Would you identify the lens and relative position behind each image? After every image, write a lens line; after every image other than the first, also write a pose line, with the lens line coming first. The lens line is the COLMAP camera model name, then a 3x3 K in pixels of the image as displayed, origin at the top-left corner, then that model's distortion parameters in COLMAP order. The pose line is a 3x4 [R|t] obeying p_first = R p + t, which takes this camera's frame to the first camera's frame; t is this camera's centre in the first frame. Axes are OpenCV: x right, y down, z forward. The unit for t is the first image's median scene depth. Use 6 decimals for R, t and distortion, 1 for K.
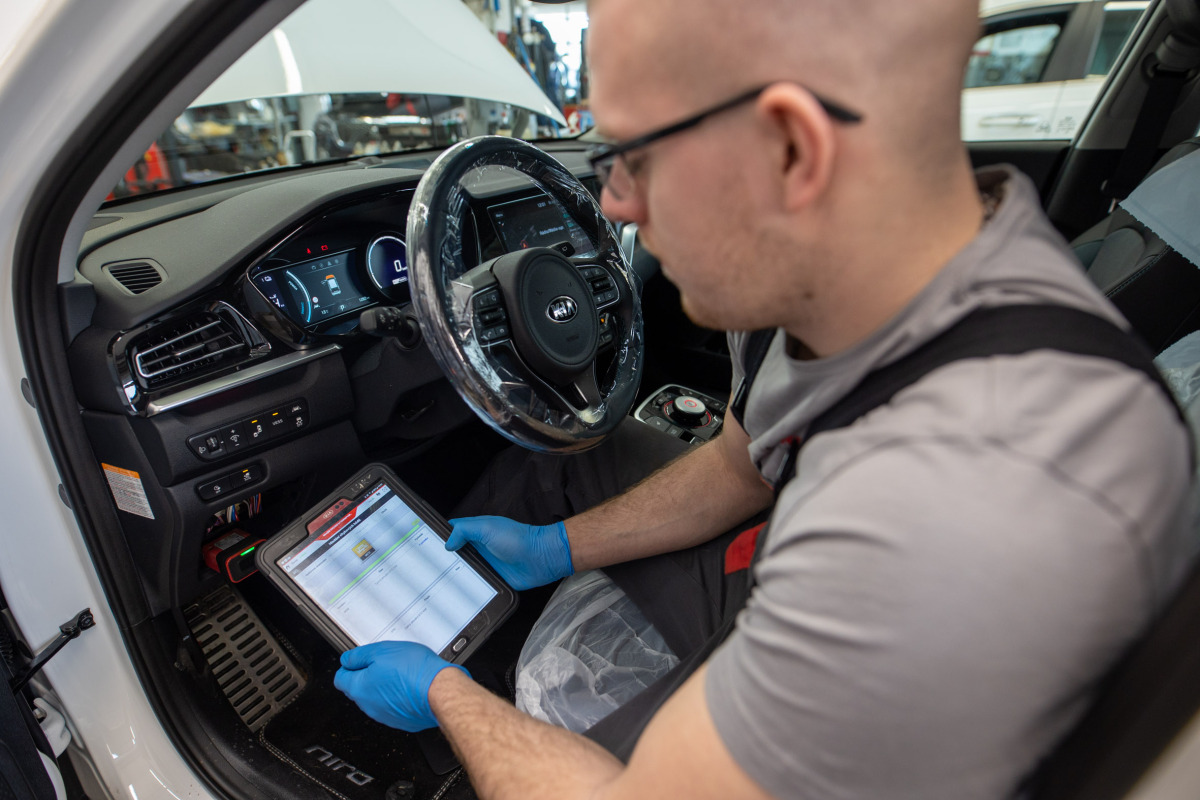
lens RADIAL K [[636.4, 0, 600.0], [0, 636.4, 400.0], [0, 0, 1]] dist [-0.000369, -0.000347]
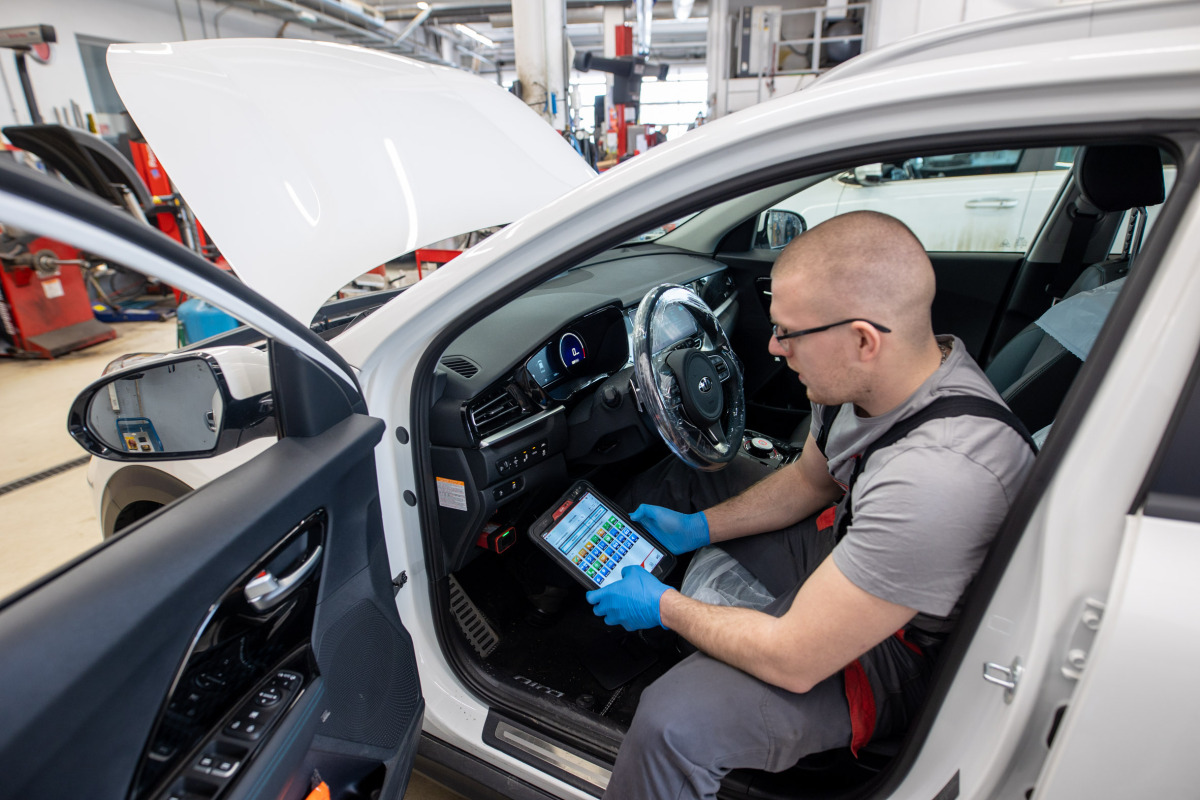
lens RADIAL K [[645.7, 0, 600.0], [0, 645.7, 400.0], [0, 0, 1]] dist [0.002573, 0.000489]
pose [[0.999997, -0.001963, -0.001377, -0.329402], [0.001863, 0.997625, -0.068861, 0.013609], [0.001509, 0.068859, 0.997625, -0.688392]]
